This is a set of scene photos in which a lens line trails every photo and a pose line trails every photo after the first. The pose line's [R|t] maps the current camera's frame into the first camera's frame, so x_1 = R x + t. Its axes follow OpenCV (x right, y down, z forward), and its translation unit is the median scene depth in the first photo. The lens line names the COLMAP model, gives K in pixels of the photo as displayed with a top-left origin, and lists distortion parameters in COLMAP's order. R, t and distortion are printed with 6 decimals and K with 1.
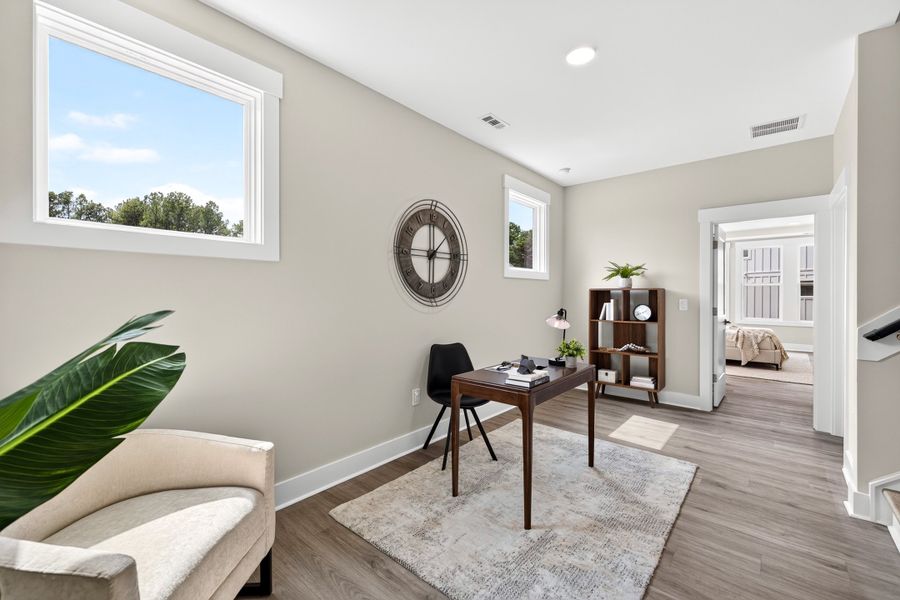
lens RADIAL K [[377.9, 0, 450.2], [0, 377.9, 295.3], [0, 0, 1]] dist [0.017546, -0.000251]
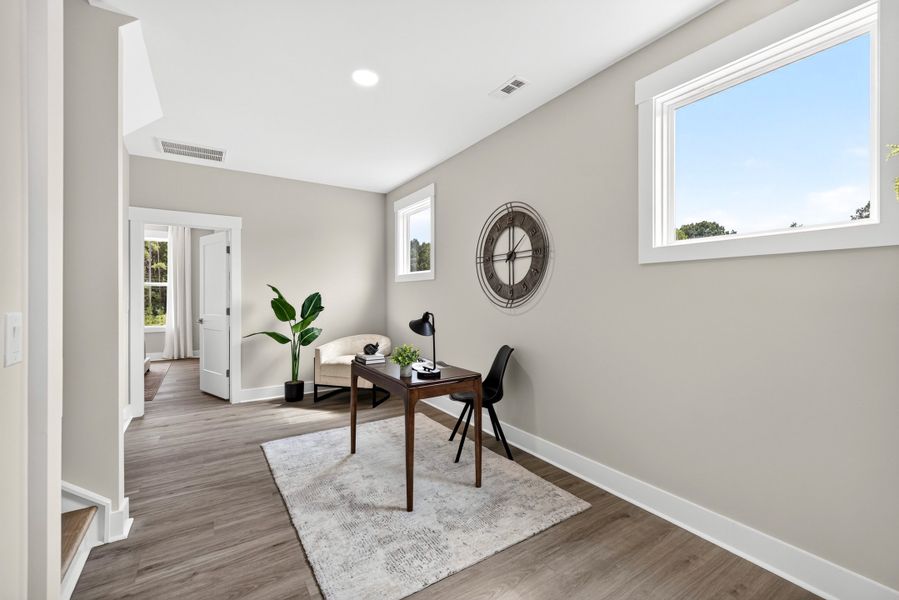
lens RADIAL K [[377.5, 0, 449.7], [0, 377.5, 295.3], [0, 0, 1]] dist [0.017546, -0.000251]
pose [[-0.279355, -0.004837, -0.960176, 0.976537], [-0.003396, 0.999986, -0.004049, 0.000653], [0.960182, 0.002129, -0.279367, 1.139523]]
